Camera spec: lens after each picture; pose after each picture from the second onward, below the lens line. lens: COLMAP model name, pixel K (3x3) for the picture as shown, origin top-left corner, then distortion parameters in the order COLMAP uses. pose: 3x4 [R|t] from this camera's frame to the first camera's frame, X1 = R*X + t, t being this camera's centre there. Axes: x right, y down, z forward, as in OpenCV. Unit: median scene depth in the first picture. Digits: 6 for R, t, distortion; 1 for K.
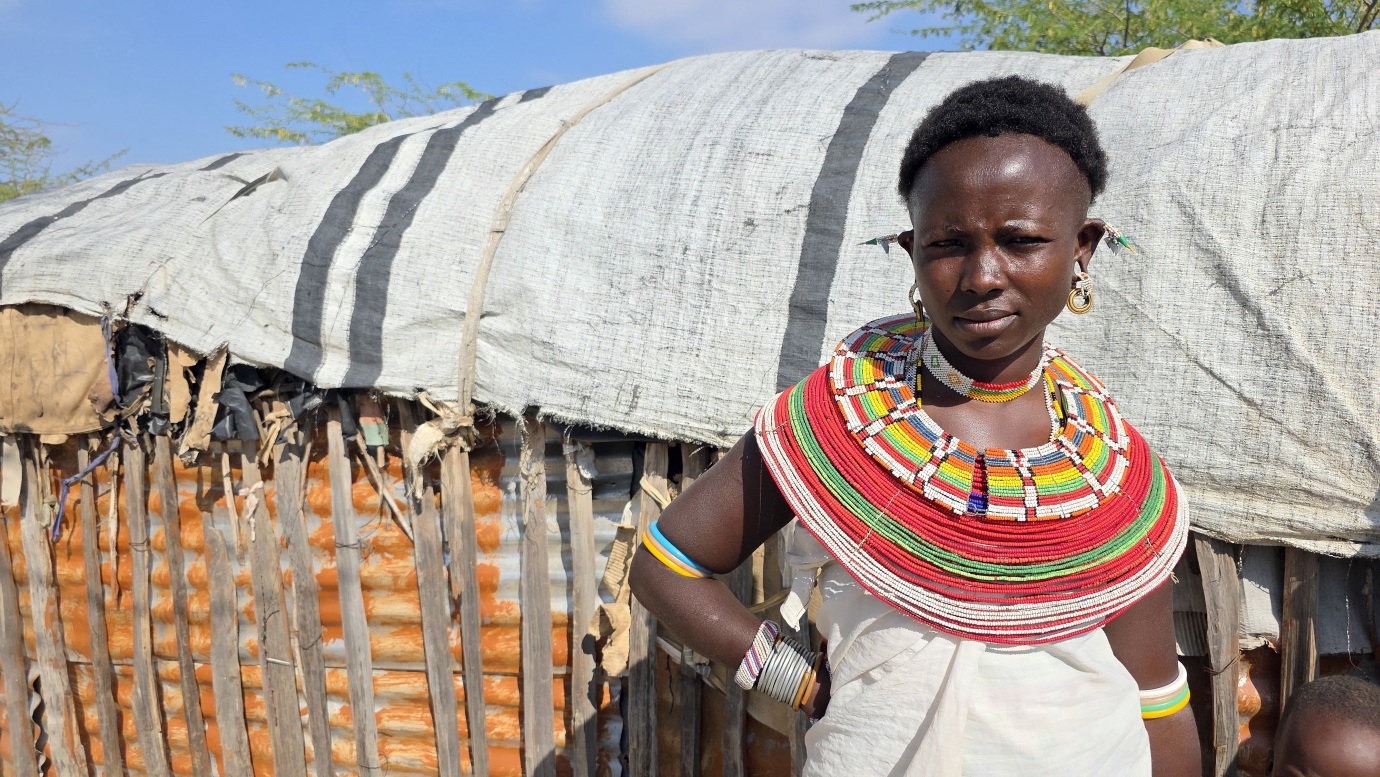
lens RADIAL K [[949.7, 0, 690.0], [0, 949.7, 388.5], [0, 0, 1]] dist [0.033363, -0.031367]
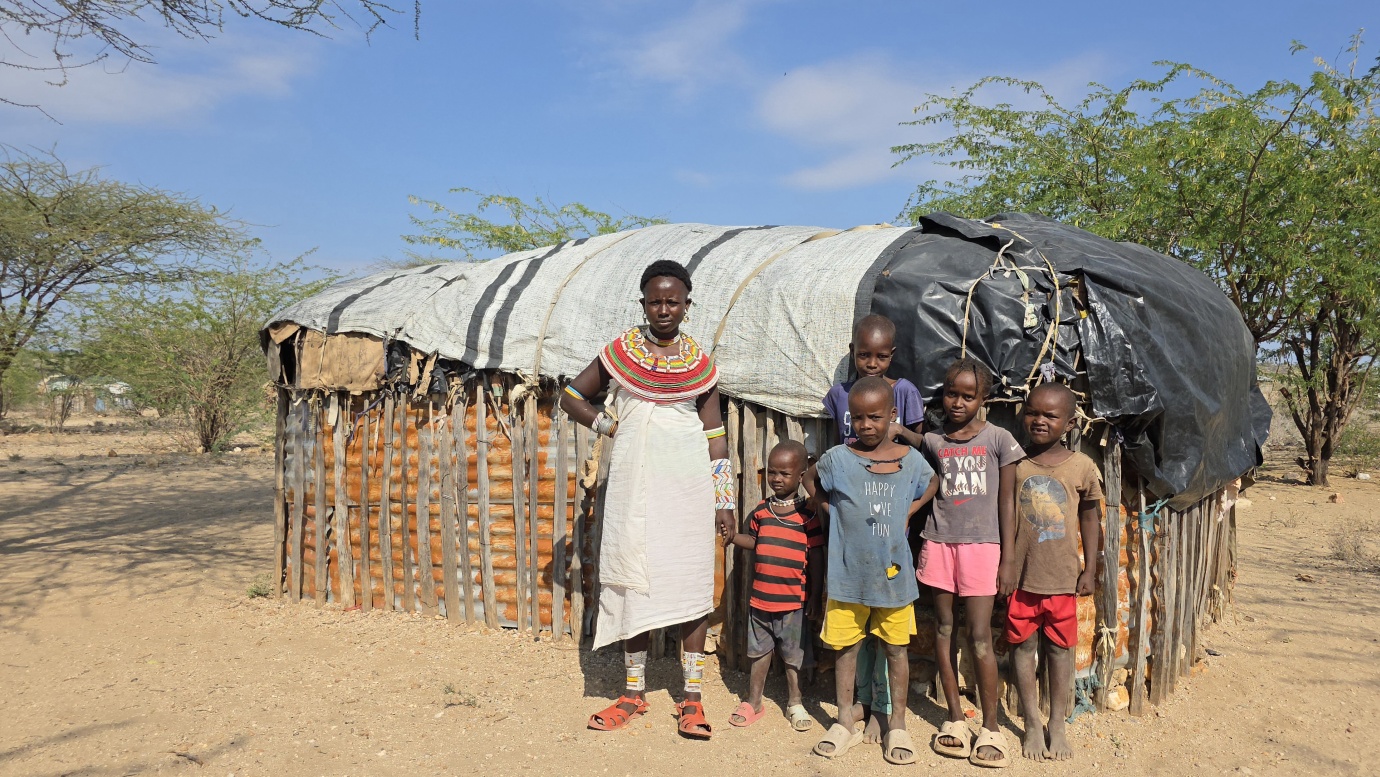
lens RADIAL K [[919.1, 0, 684.7], [0, 919.1, 389.3], [0, 0, 1]] dist [0.064732, -0.064115]
pose [[0.991643, 0.033869, -0.124491, 0.370876], [-0.045843, 0.994458, -0.094614, 0.223541], [0.120596, 0.099530, 0.987699, -1.073736]]
